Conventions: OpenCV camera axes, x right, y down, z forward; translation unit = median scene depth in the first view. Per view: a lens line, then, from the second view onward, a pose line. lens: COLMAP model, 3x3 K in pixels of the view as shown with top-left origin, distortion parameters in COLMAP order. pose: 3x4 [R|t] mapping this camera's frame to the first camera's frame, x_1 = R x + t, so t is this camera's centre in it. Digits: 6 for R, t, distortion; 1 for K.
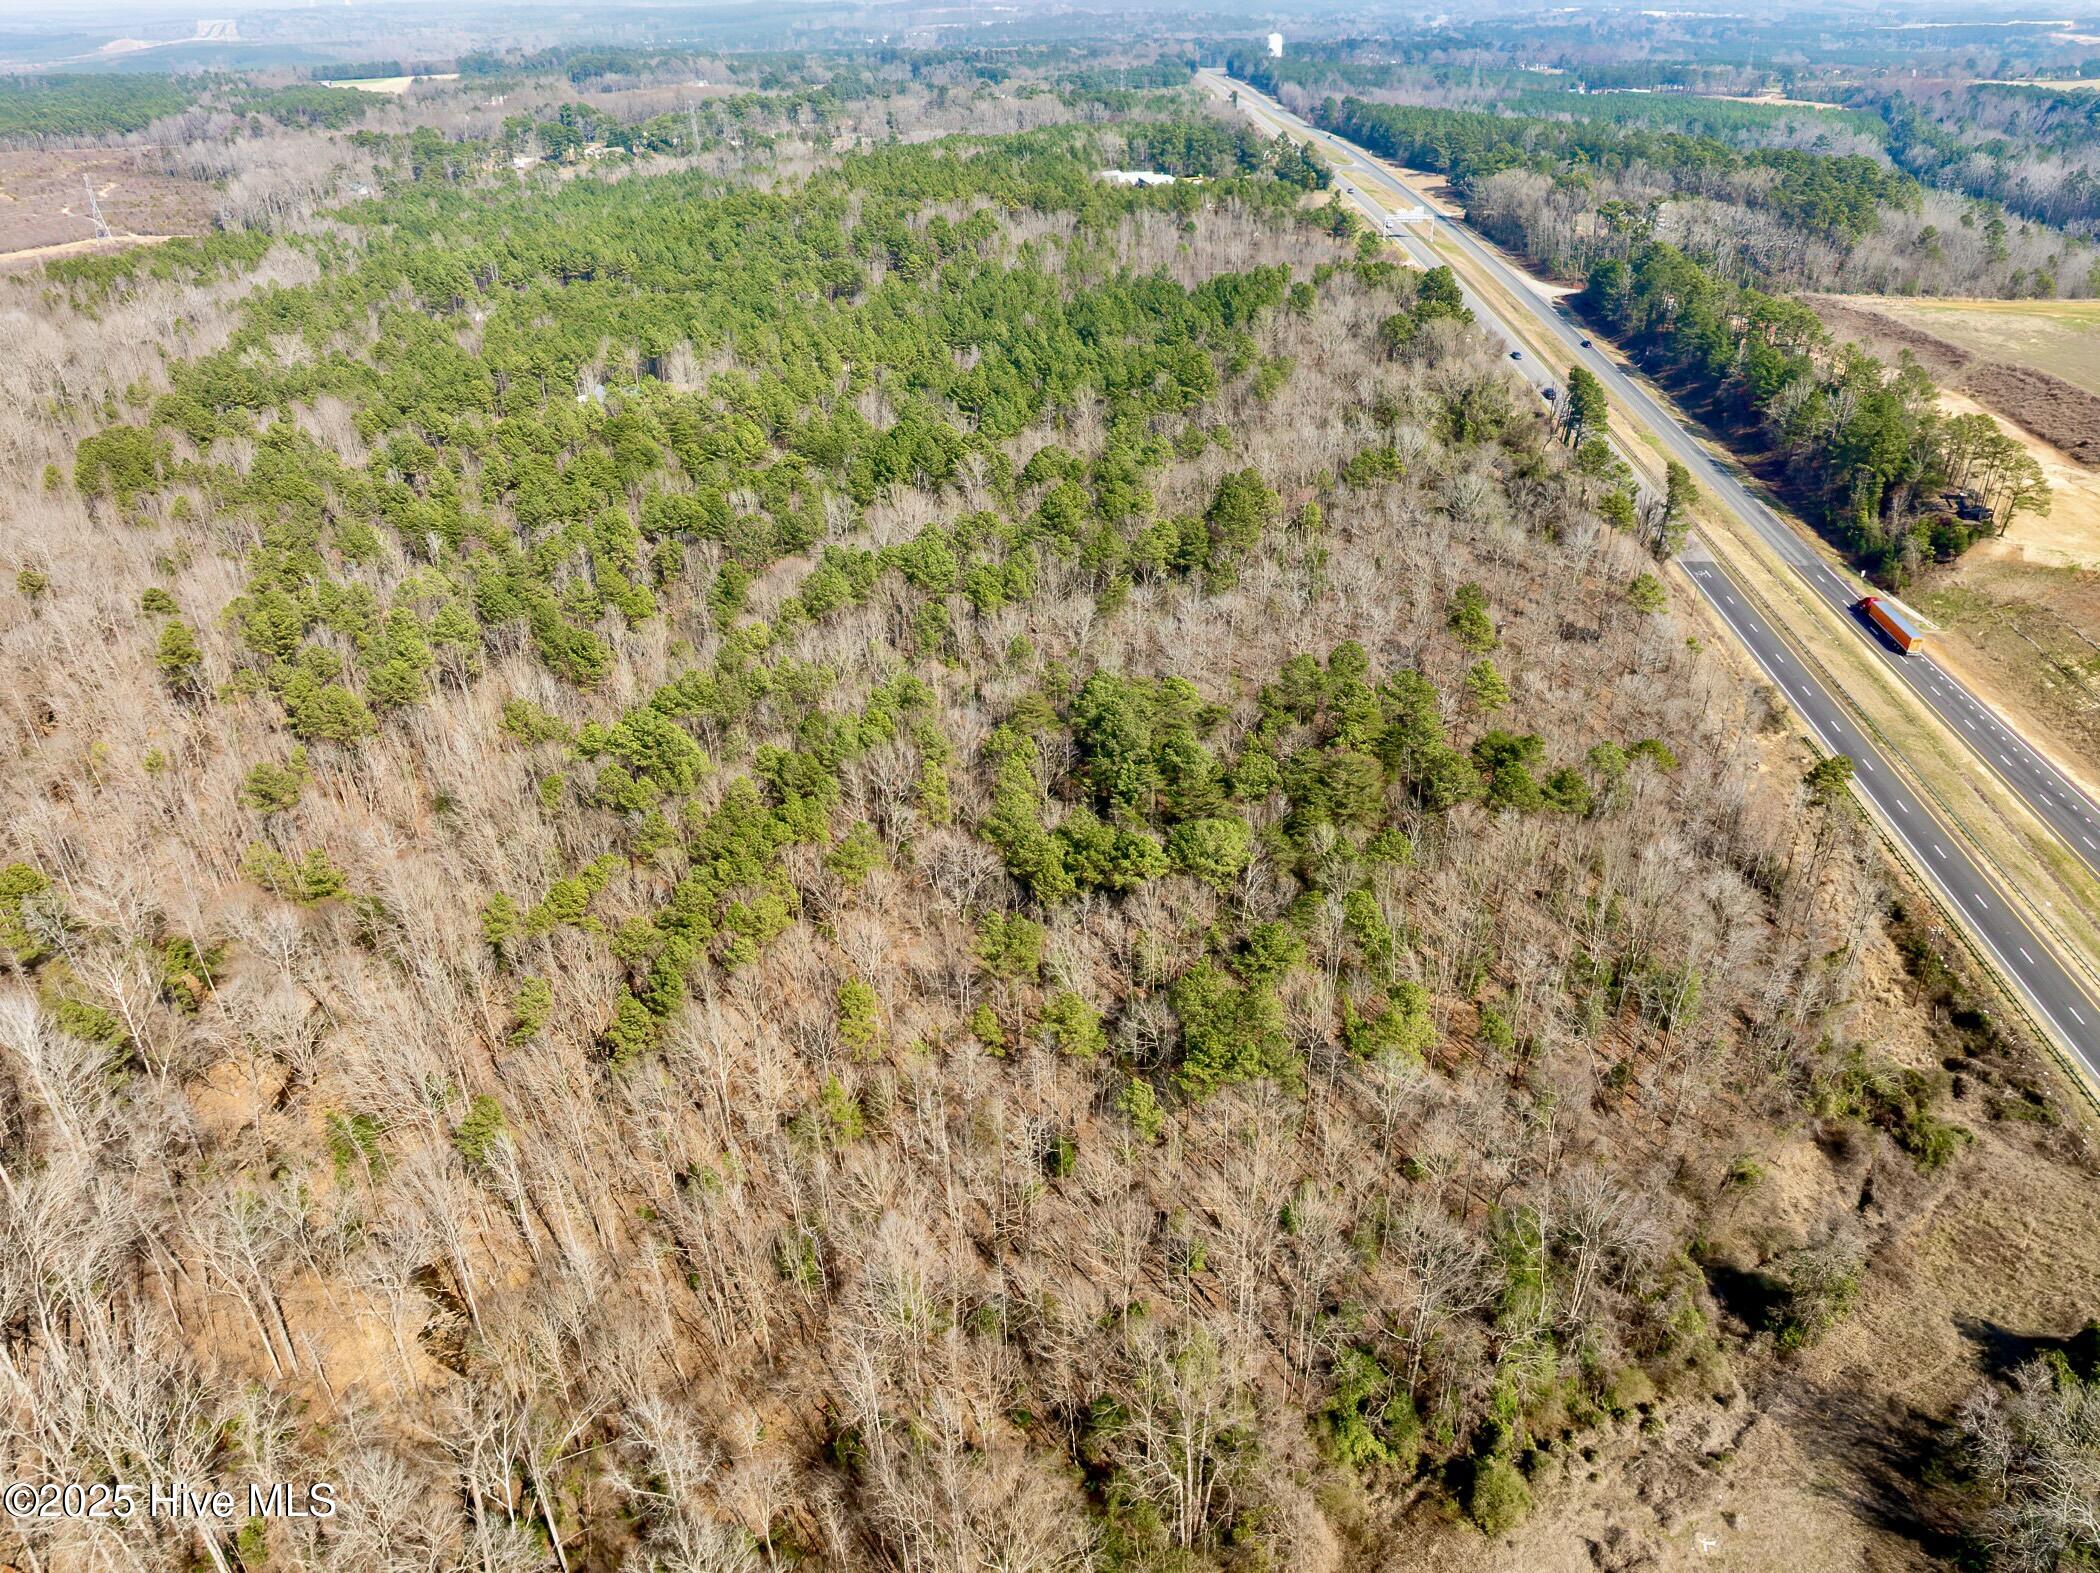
lens RADIAL K [[1482.7, 0, 1053.5], [0, 1482.7, 787.6], [0, 0, 1]] dist [-0.055525, 0.028194]
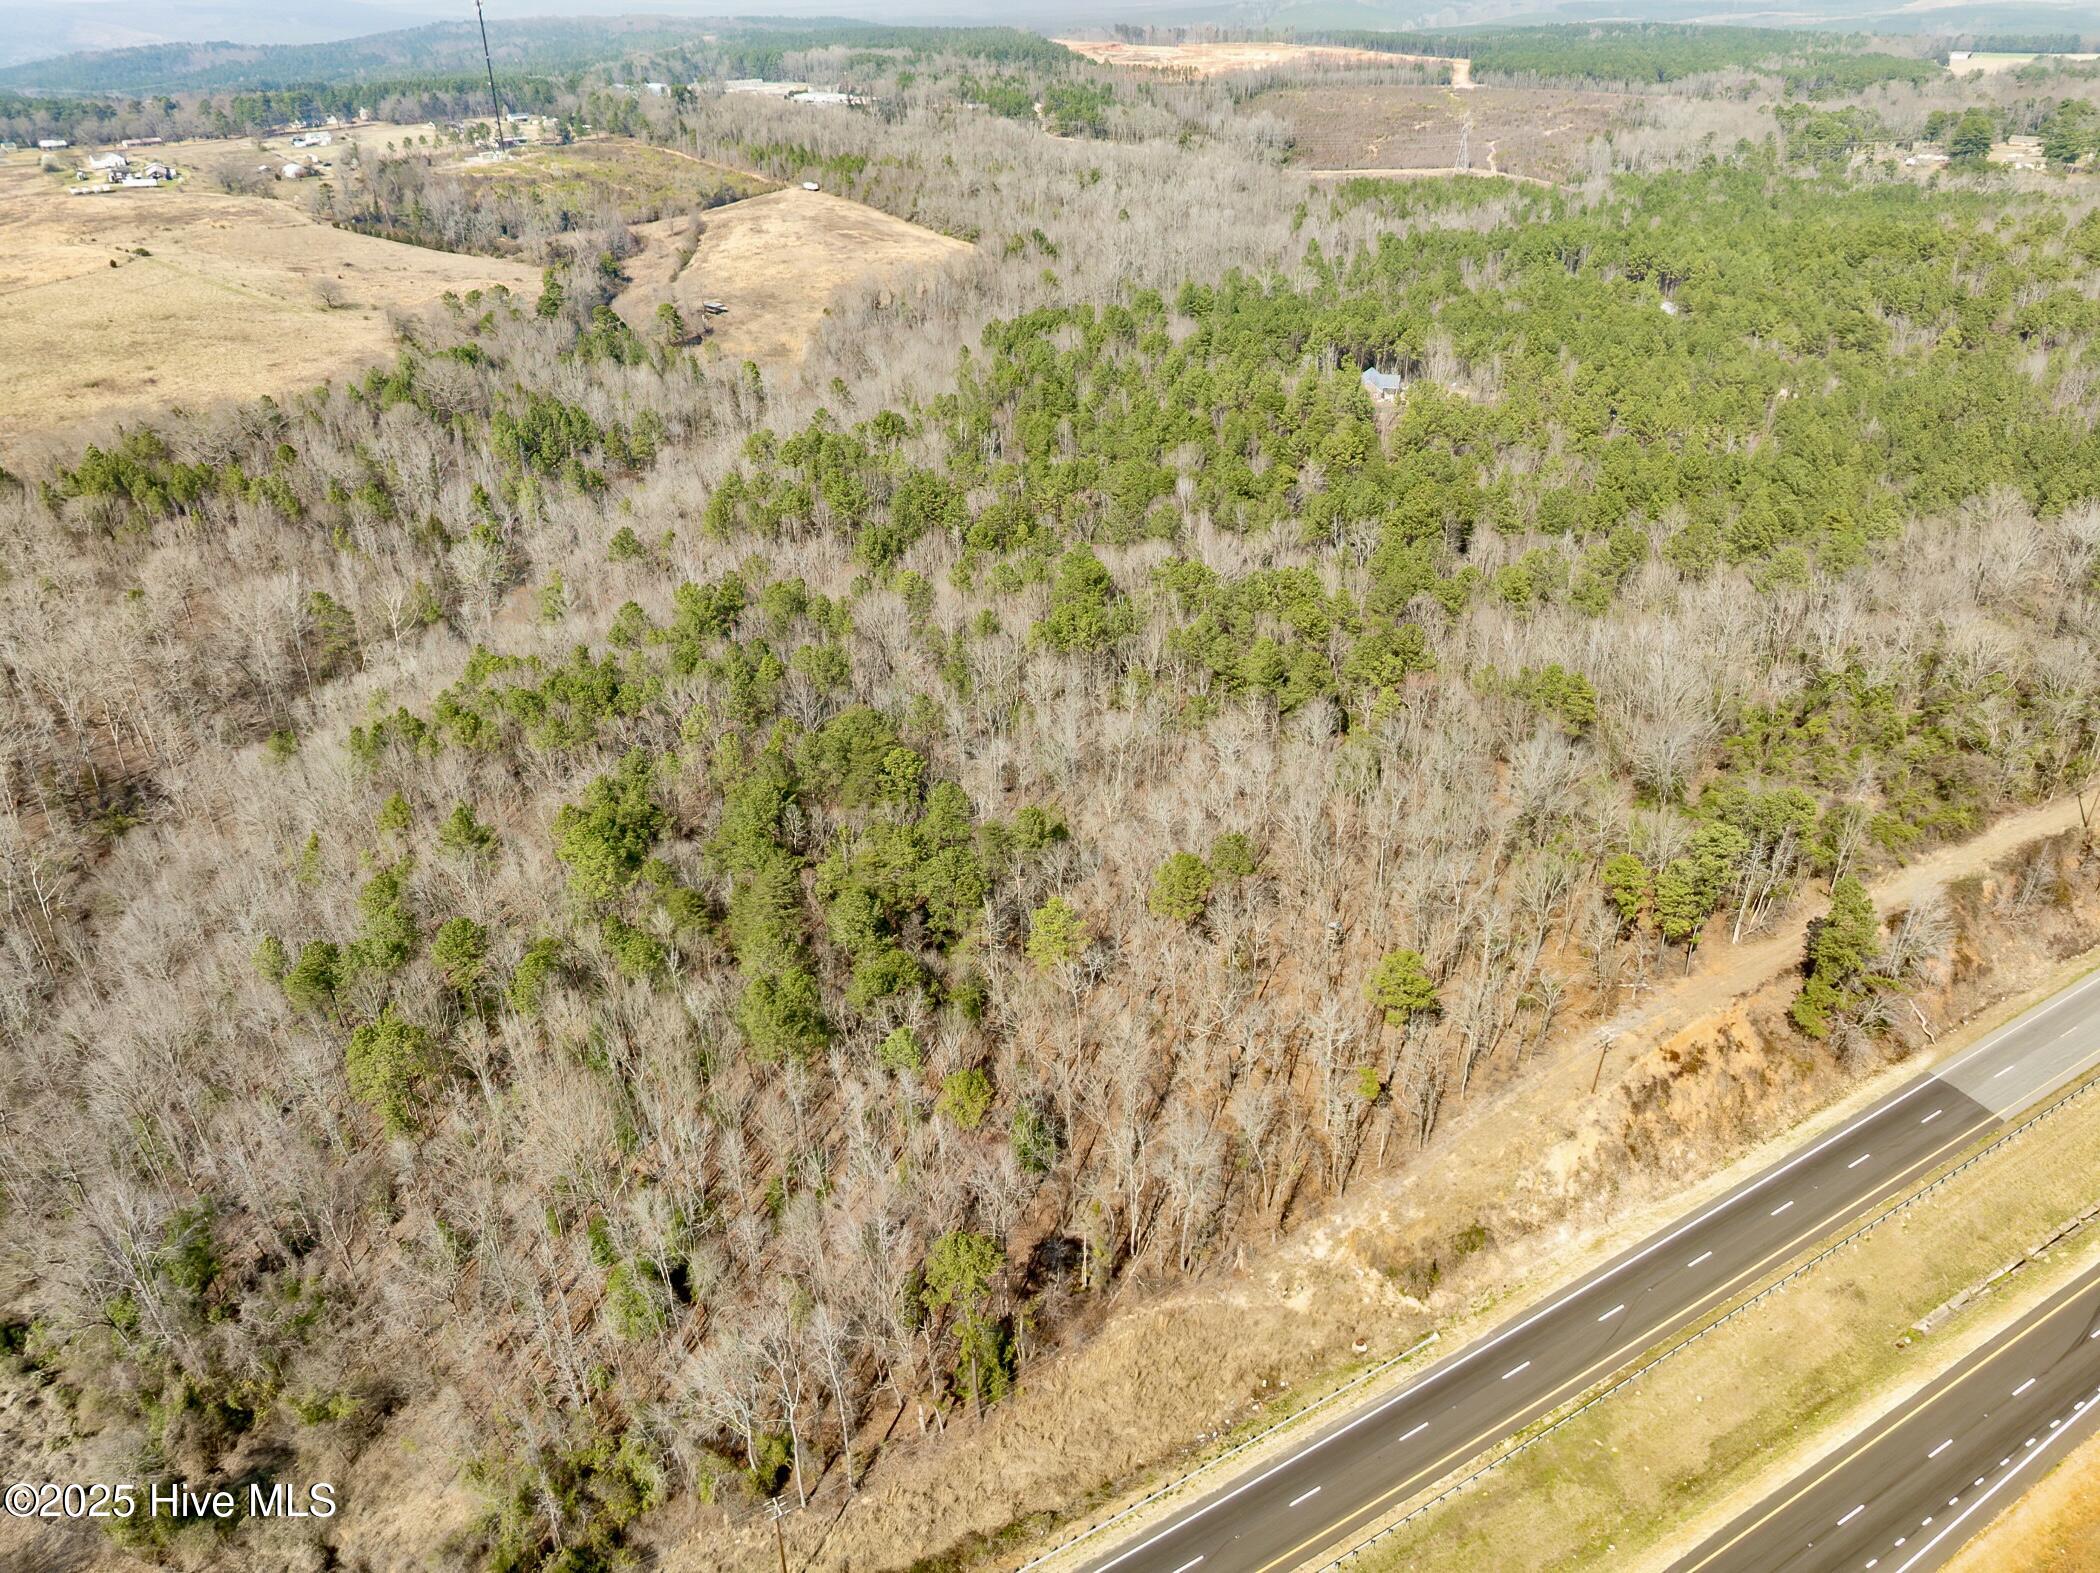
lens RADIAL K [[1482.7, 0, 1051.7], [0, 1482.7, 787.7], [0, 0, 1]] dist [-0.055525, 0.028194]
pose [[0.484595, 0.443211, -0.754143, 0.589016], [-0.425499, 0.872699, 0.239471, -0.222453], [0.764277, 0.204841, 0.611491, 0.371886]]
